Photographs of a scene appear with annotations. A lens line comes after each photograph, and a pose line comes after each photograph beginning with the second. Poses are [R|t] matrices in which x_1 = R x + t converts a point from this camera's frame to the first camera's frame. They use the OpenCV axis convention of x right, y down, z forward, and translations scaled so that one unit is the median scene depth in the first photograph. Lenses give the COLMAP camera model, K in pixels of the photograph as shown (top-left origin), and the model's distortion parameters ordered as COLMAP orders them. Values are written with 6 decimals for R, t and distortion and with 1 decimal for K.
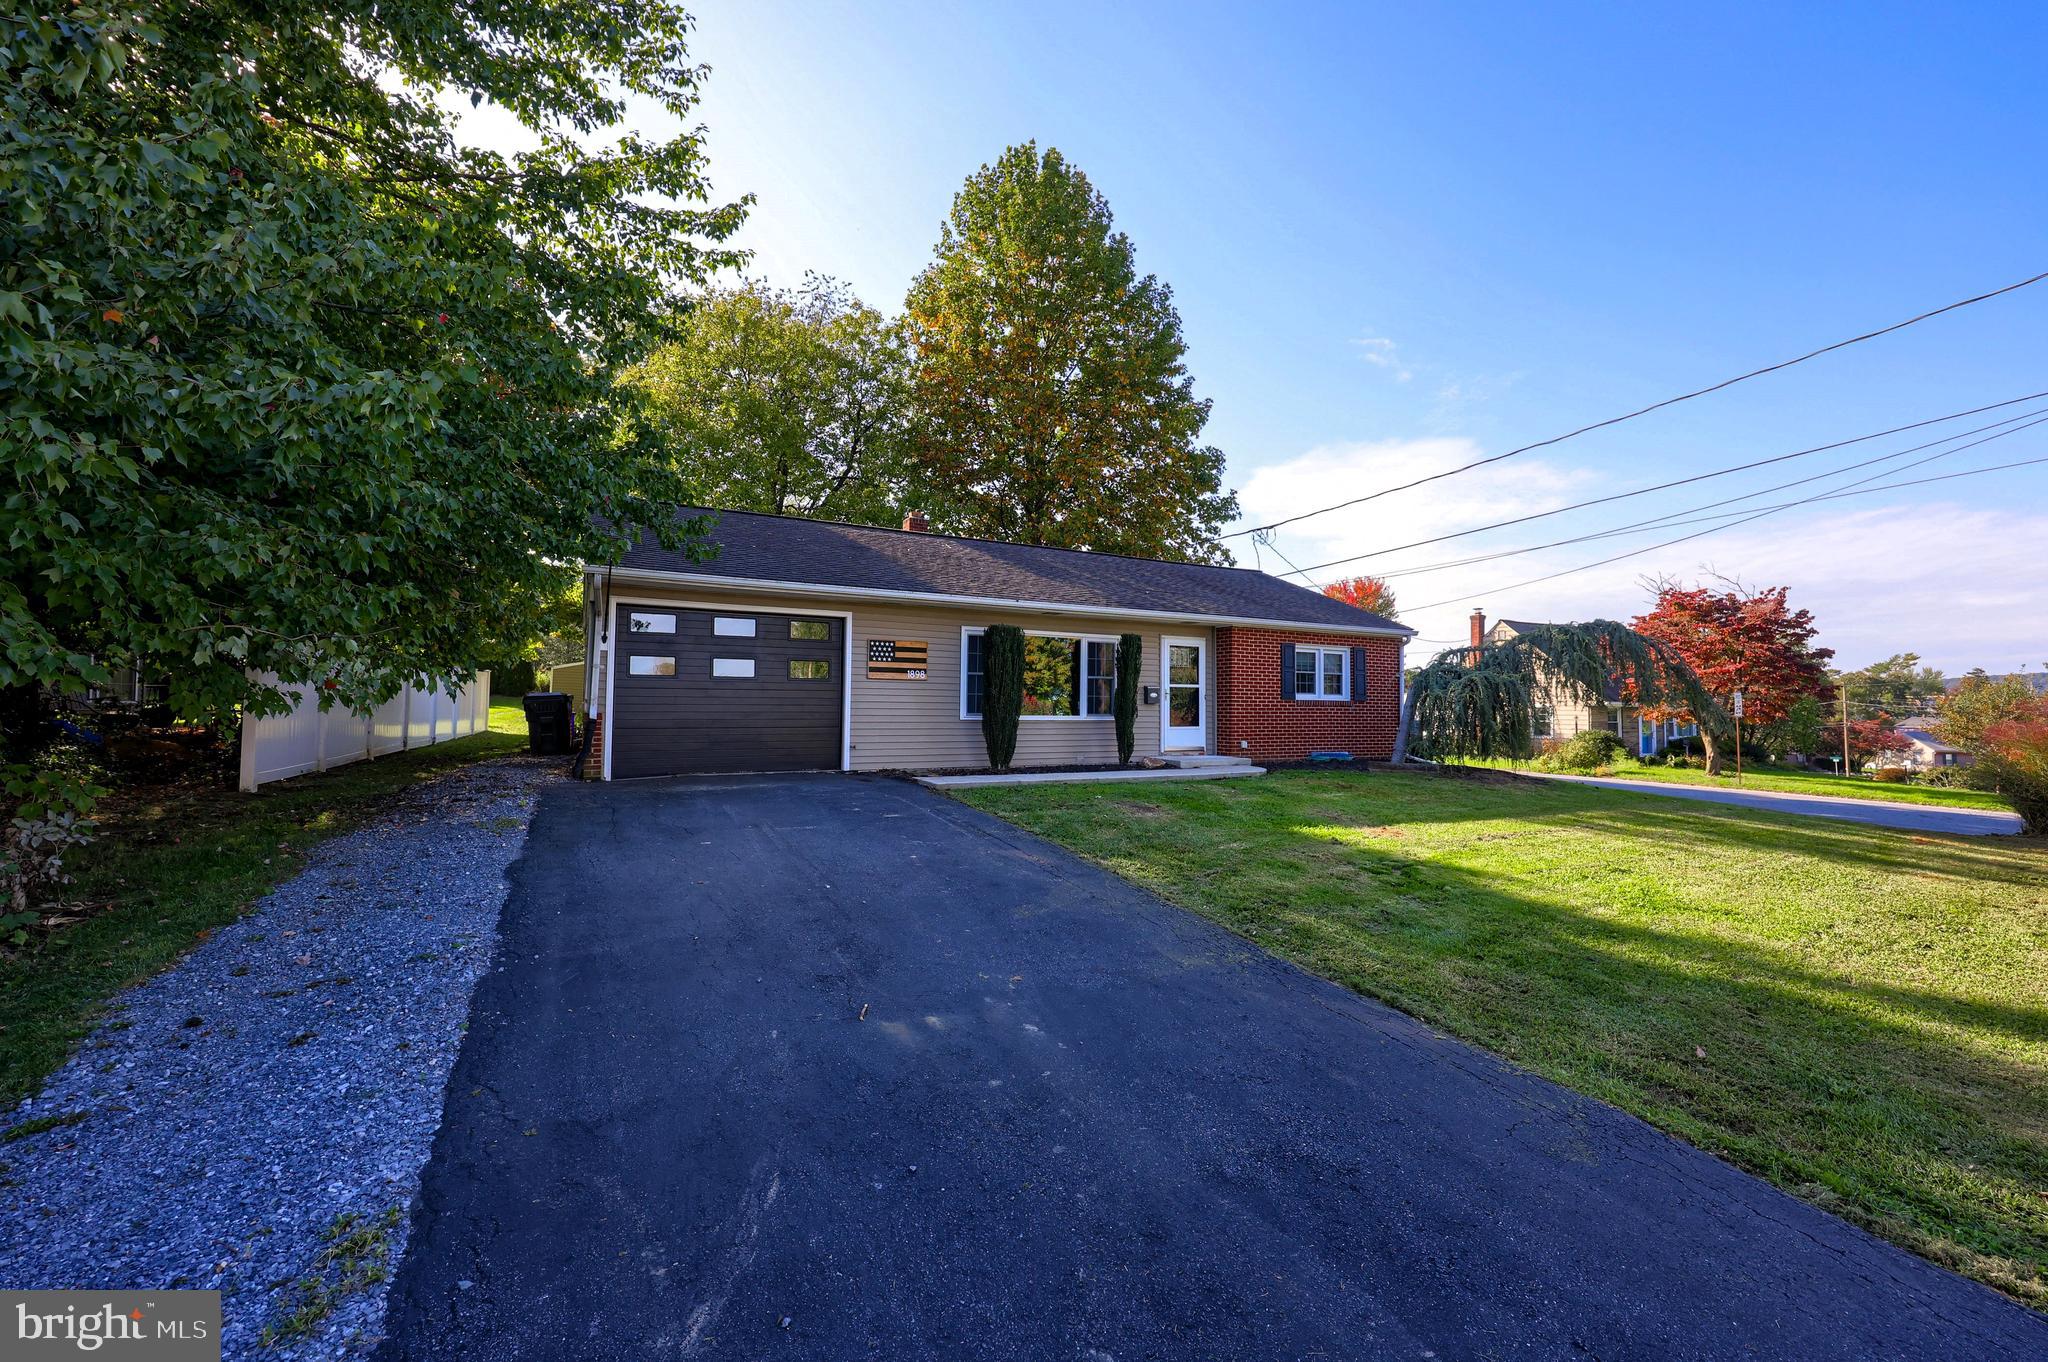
lens RADIAL K [[827.9, 0, 1023.1], [0, 827.9, 676.9], [0, 0, 1]] dist [-0.000425, -0.000029]
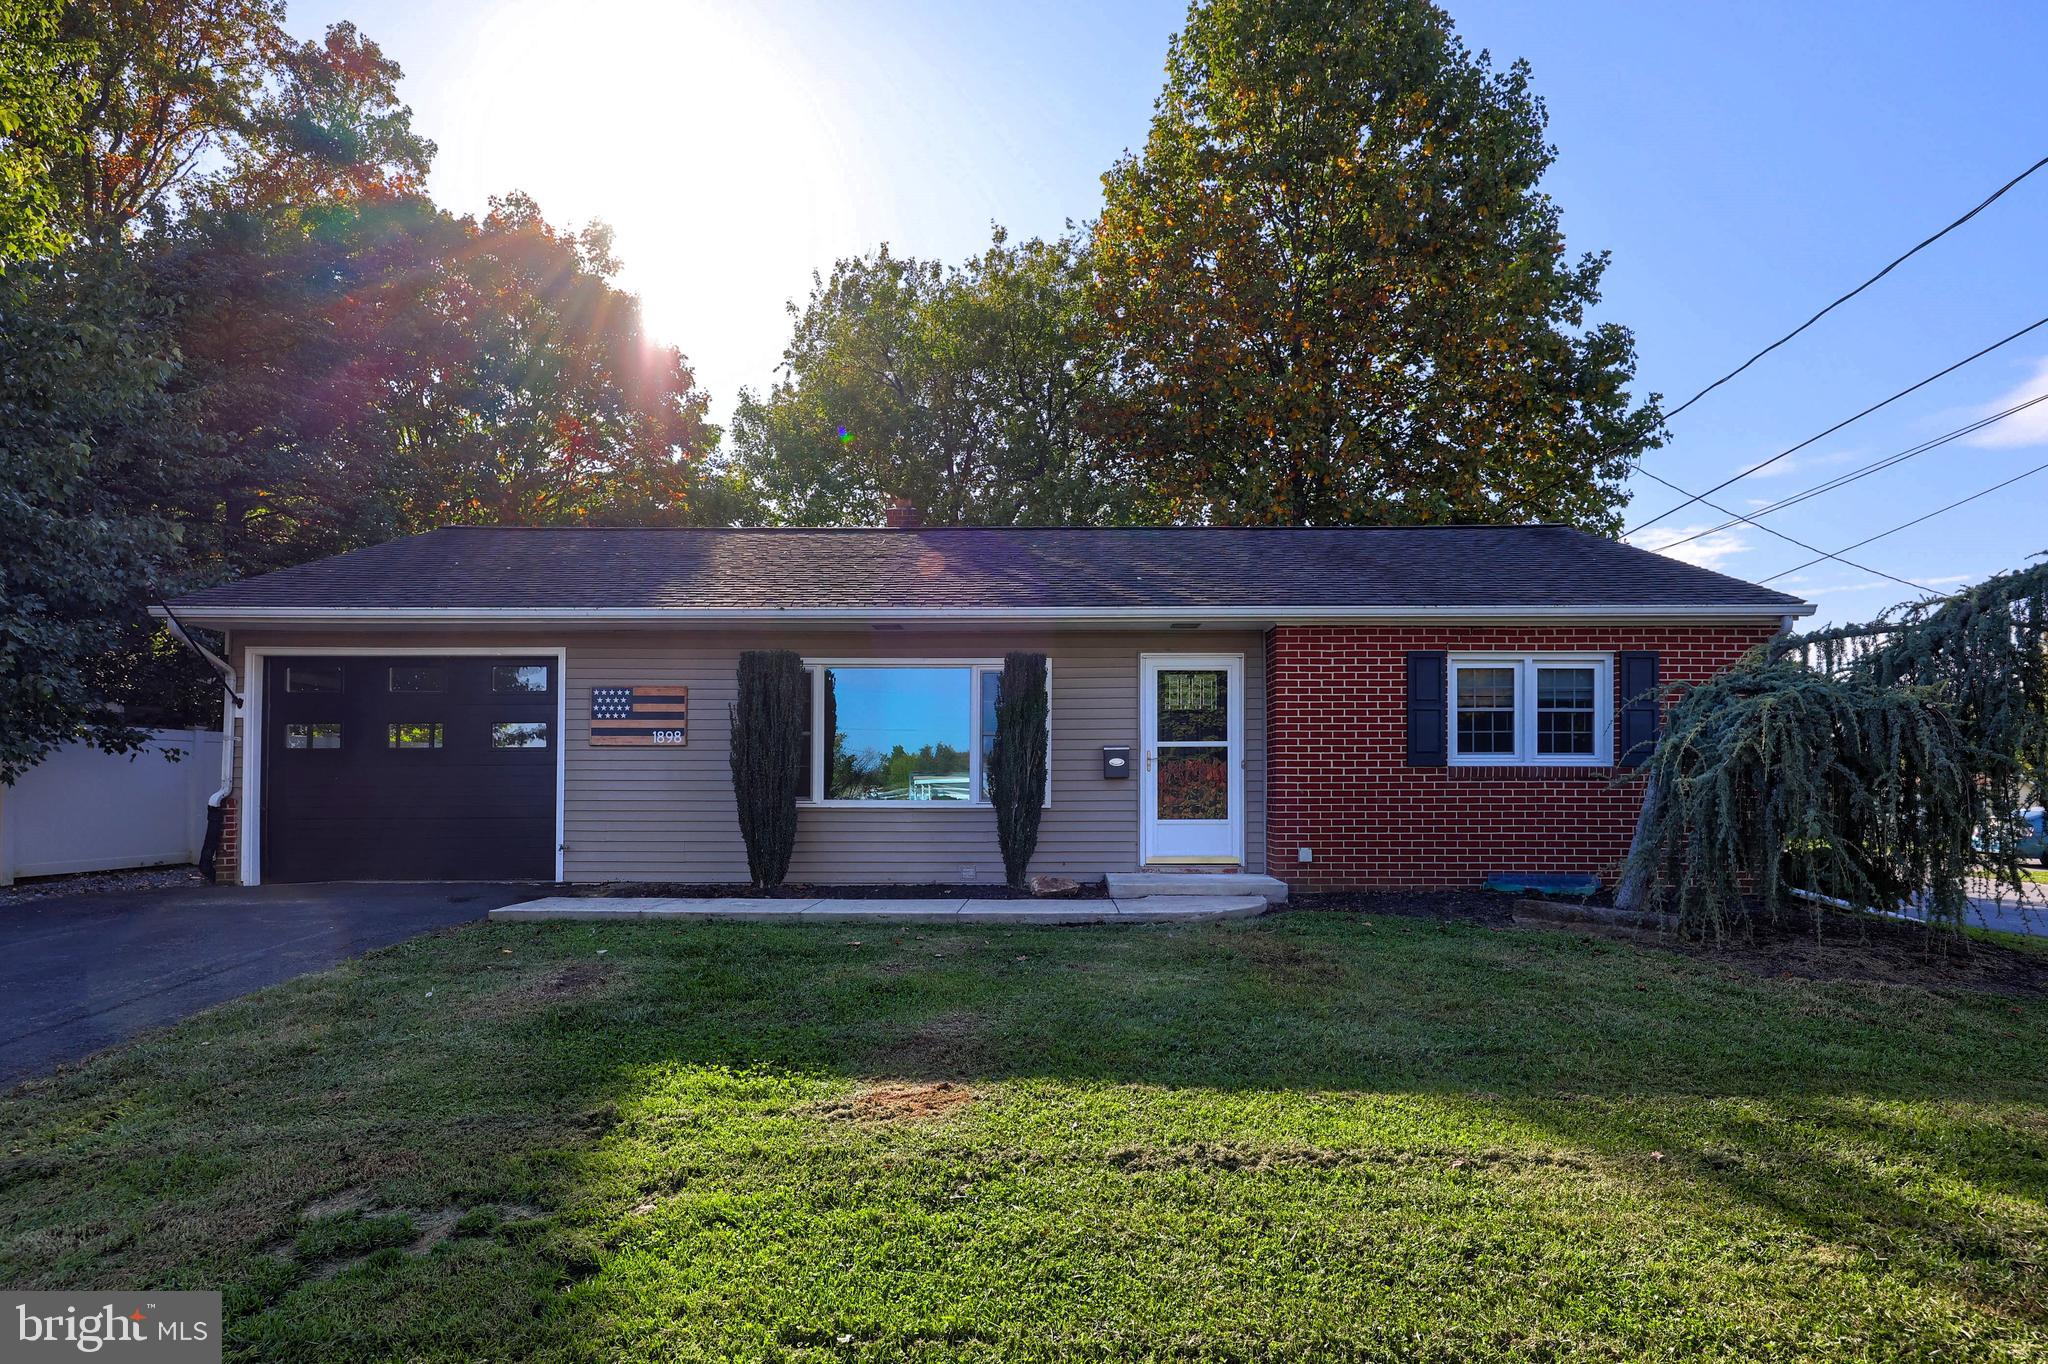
lens RADIAL K [[1006.7, 0, 1074.4], [0, 1006.7, 782.8], [0, 0, 1]] dist [0.005505, -0.001019]
pose [[0.873556, -0.010687, -0.486607, 0.450738], [0.025262, 0.999407, 0.023401, 0.018804], [0.486068, -0.032735, 0.873308, 0.391707]]
